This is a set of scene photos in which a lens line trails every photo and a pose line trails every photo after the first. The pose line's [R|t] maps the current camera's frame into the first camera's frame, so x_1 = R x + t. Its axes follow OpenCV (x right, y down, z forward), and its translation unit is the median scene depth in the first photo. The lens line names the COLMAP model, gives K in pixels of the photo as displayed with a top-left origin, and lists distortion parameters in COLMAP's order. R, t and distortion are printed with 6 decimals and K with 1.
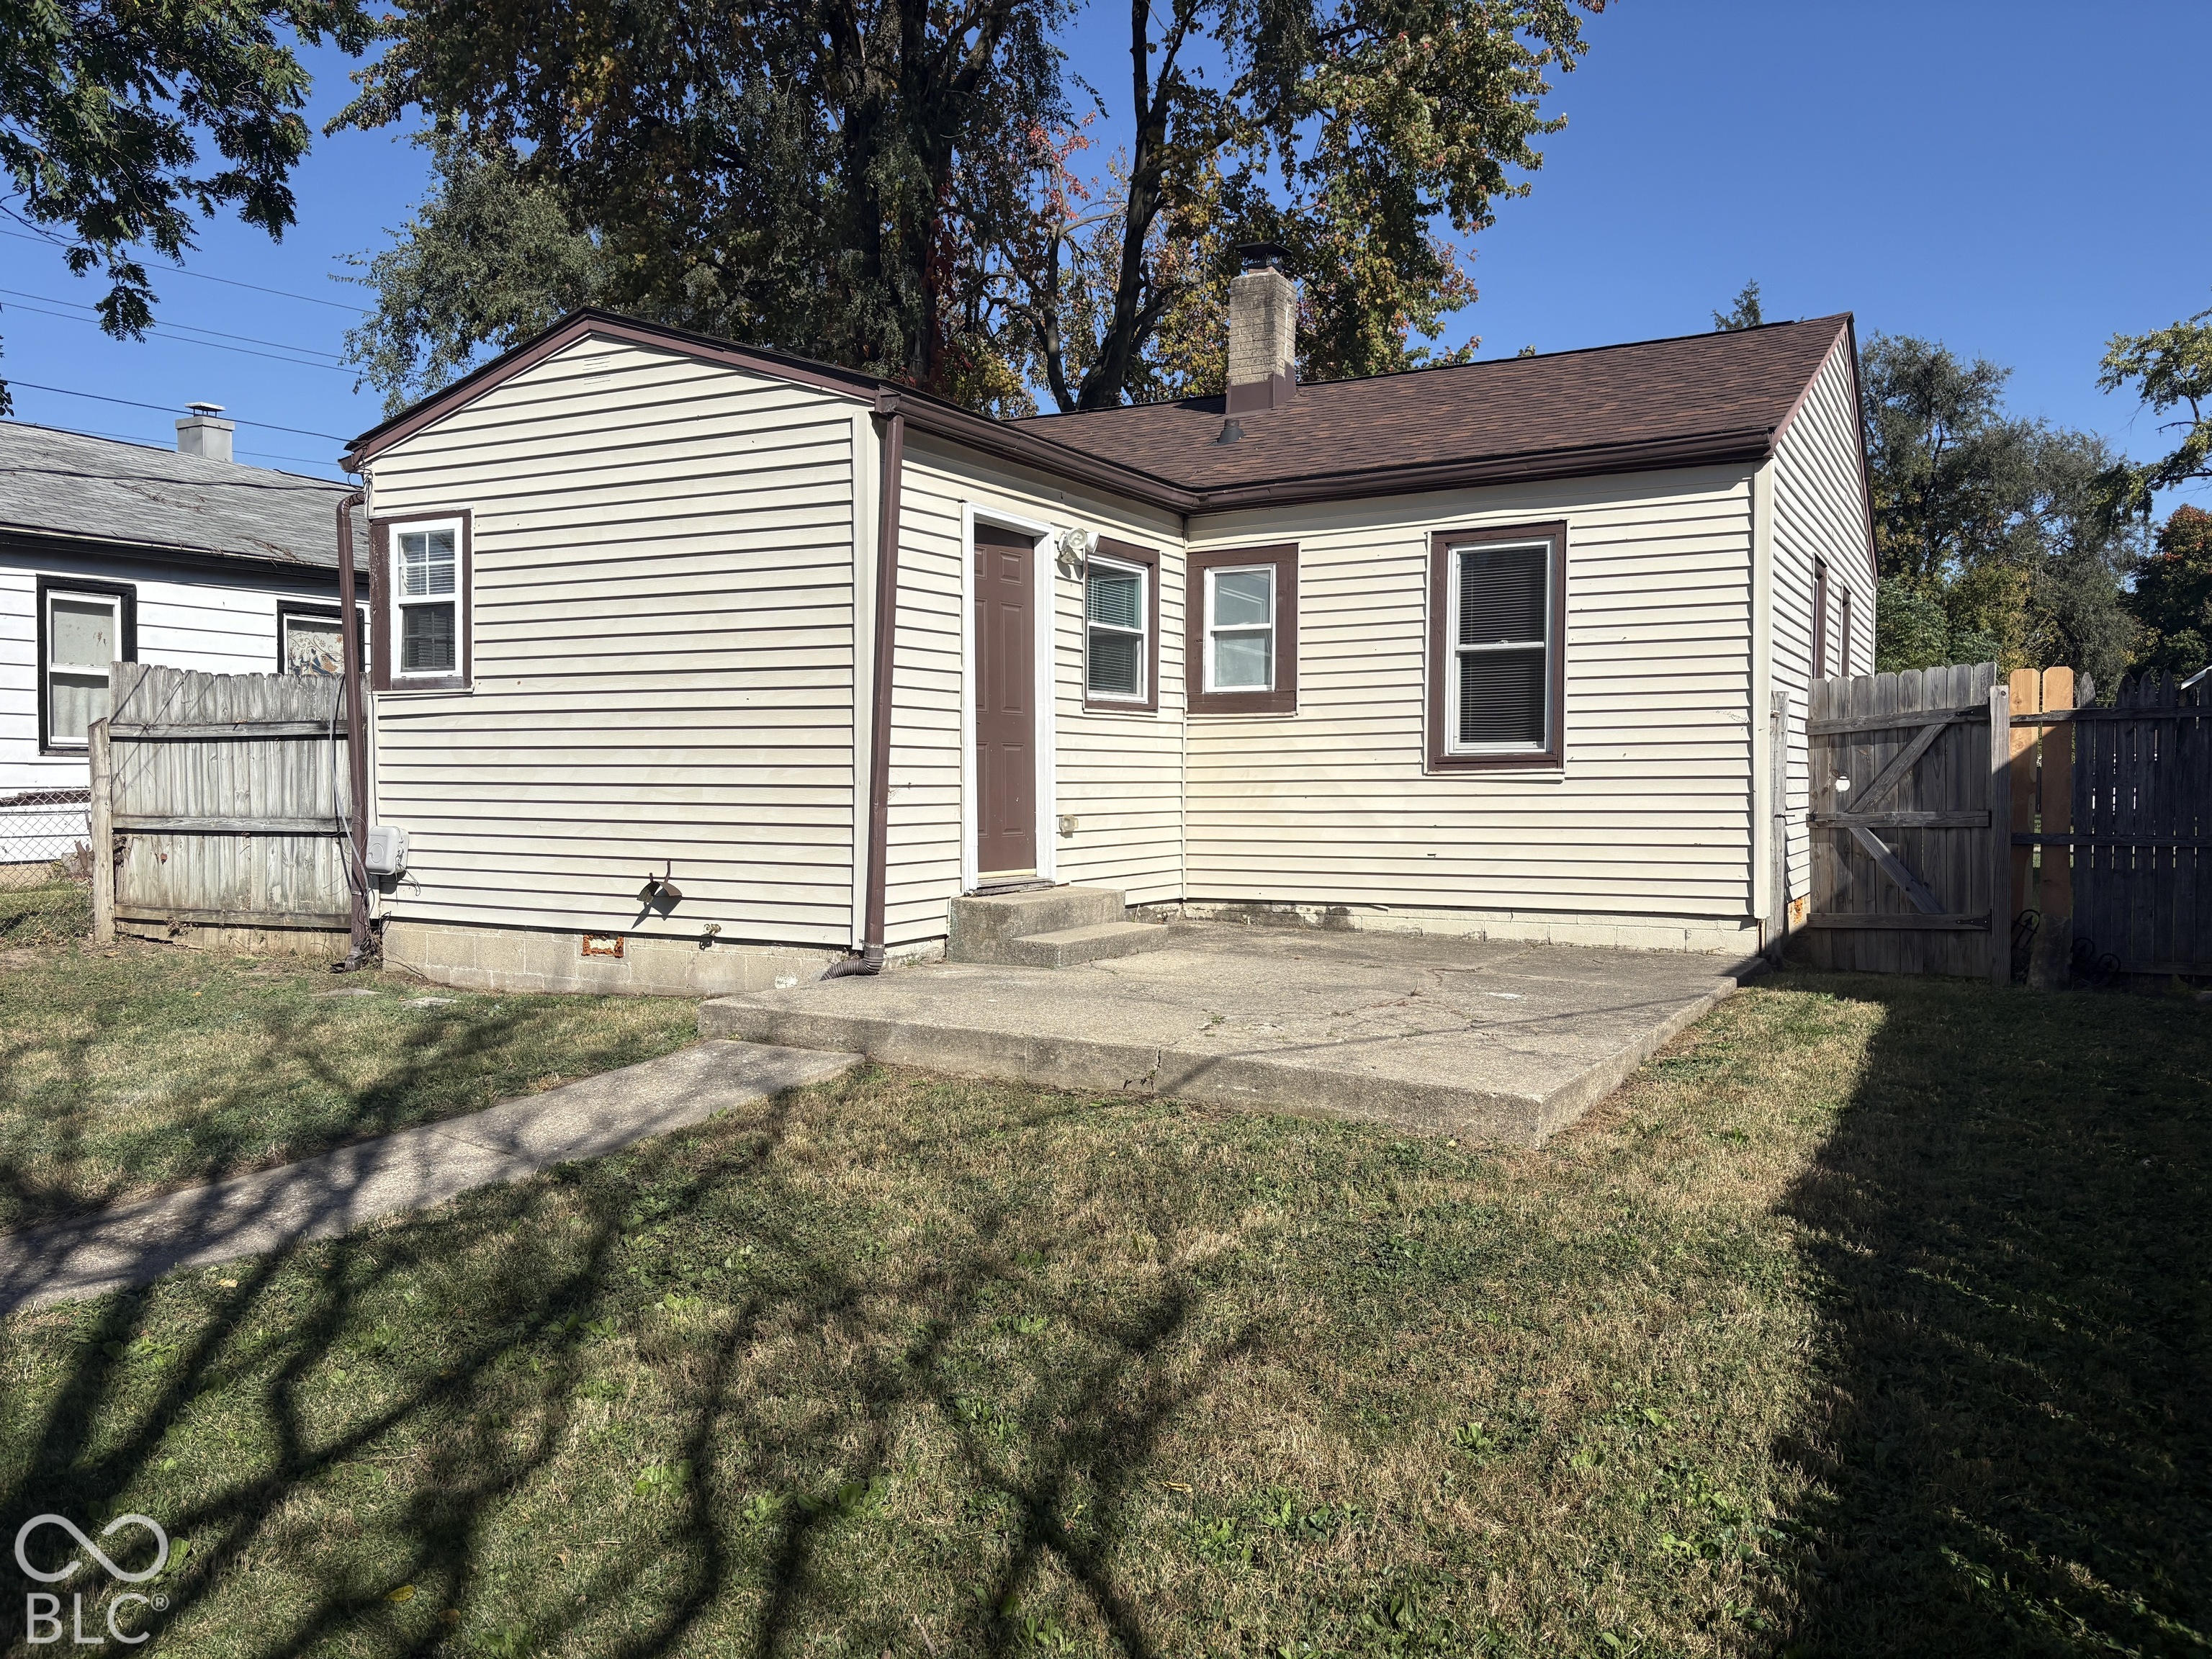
lens RADIAL K [[1660.0, 0, 1107.5], [0, 1660.0, 825.0], [0, 0, 1]] dist [0.034437, -0.031362]
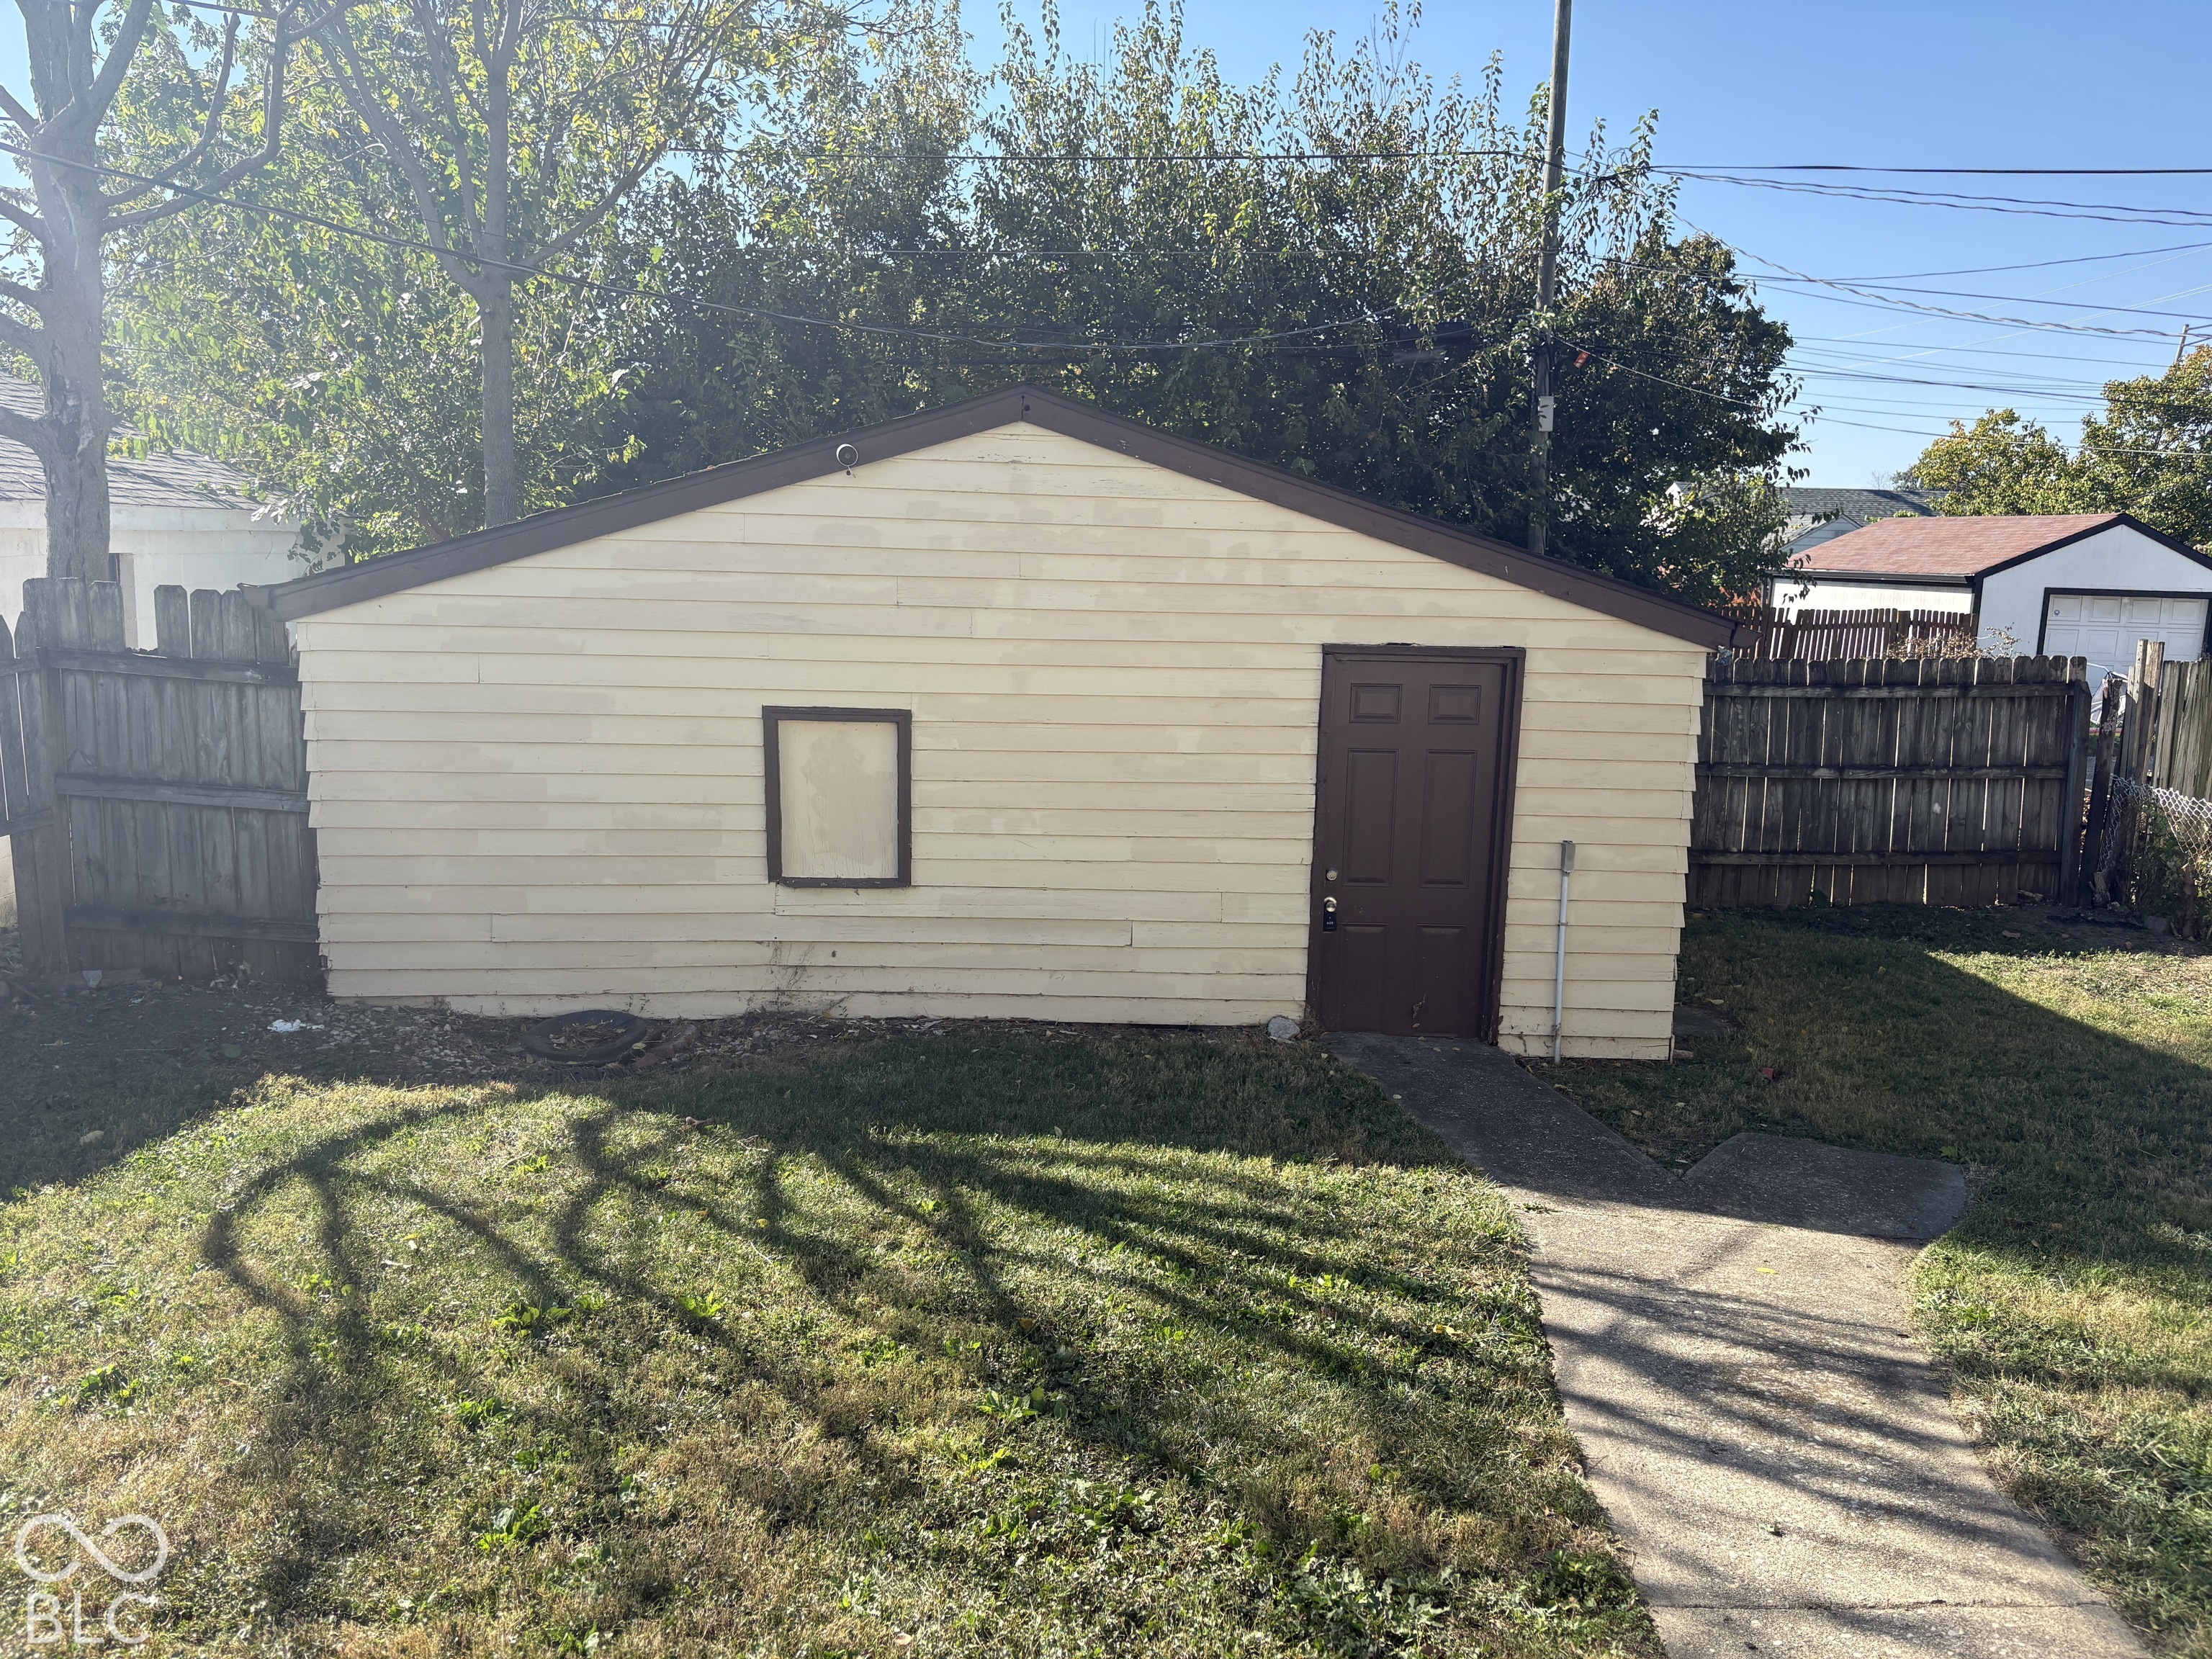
lens RADIAL K [[1660.0, 0, 1107.1], [0, 1660.0, 828.7], [0, 0, 1]] dist [0.034437, -0.031362]
pose [[-0.831851, 0.045250, -0.553151, 0.159591], [-0.059187, 0.983754, 0.169482, -0.189052], [0.551834, 0.173723, -0.815659, 2.204699]]
